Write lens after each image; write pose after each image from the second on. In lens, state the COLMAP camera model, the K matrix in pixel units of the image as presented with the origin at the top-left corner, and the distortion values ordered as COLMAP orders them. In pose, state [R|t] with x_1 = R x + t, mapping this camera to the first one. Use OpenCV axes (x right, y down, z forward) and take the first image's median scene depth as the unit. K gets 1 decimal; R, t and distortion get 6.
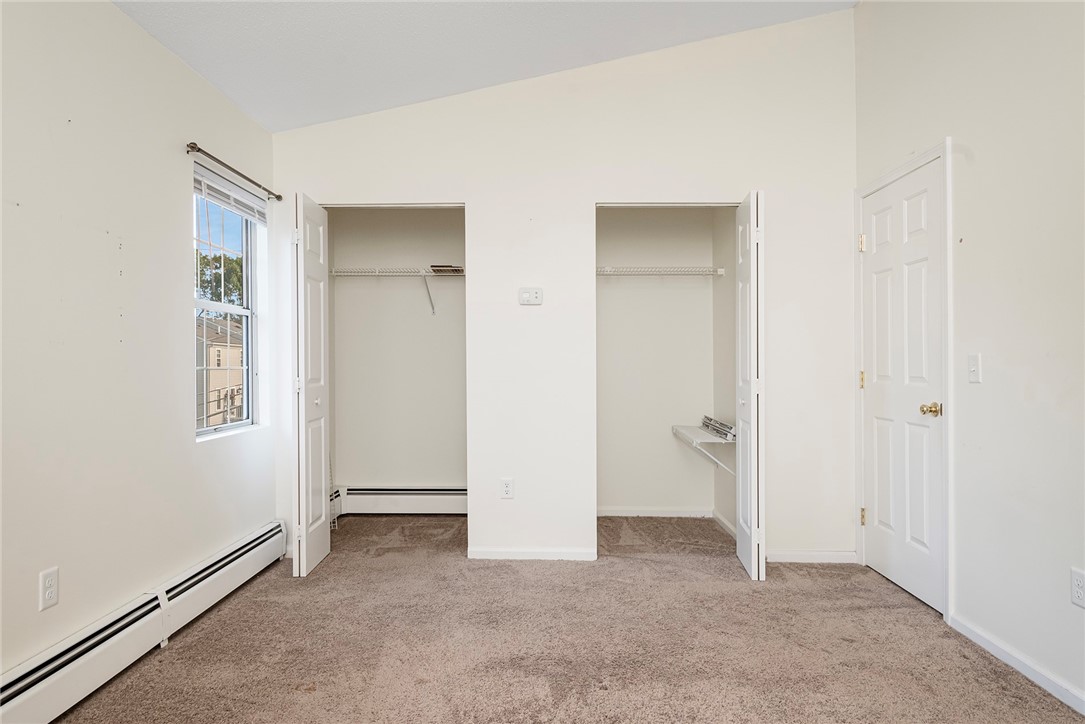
lens RADIAL K [[673.2, 0, 542.8], [0, 673.2, 363.2], [0, 0, 1]] dist [0.005394, -0.000961]
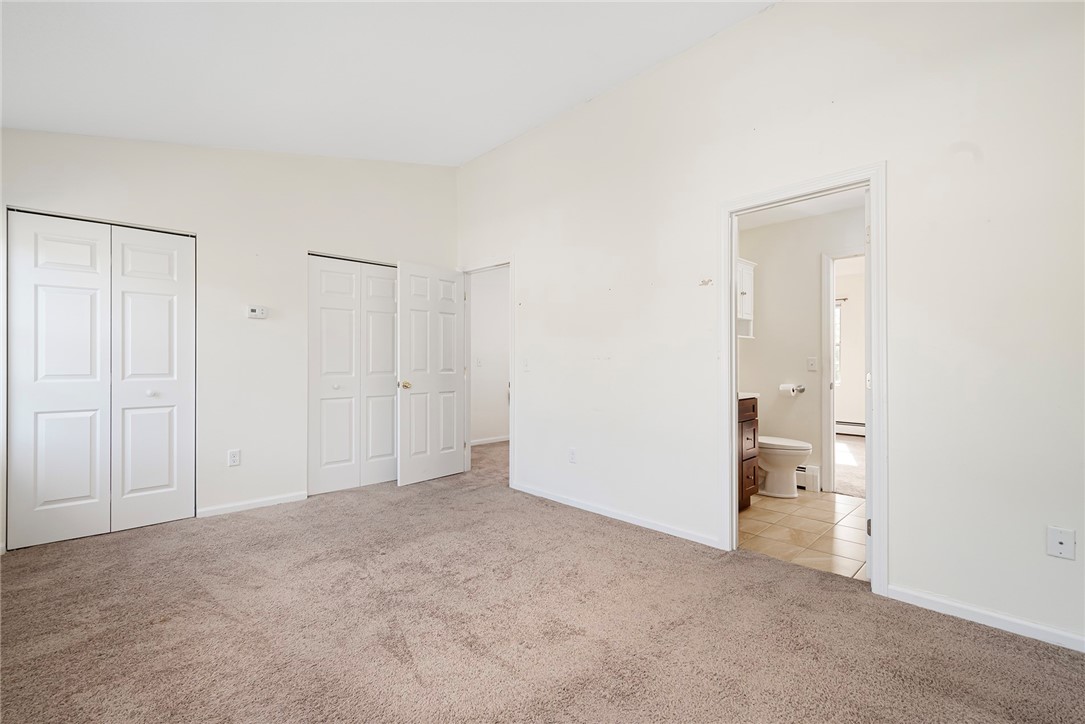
lens RADIAL K [[494.2, 0, 537.3], [0, 494.2, 359.5], [0, 0, 1]] dist [0.014304, -0.000637]
pose [[0.706032, 0.004575, 0.708165, -0.418151], [-0.002669, 0.999989, -0.003799, -0.003660], [-0.708174, 0.000792, 0.706037, -0.127087]]
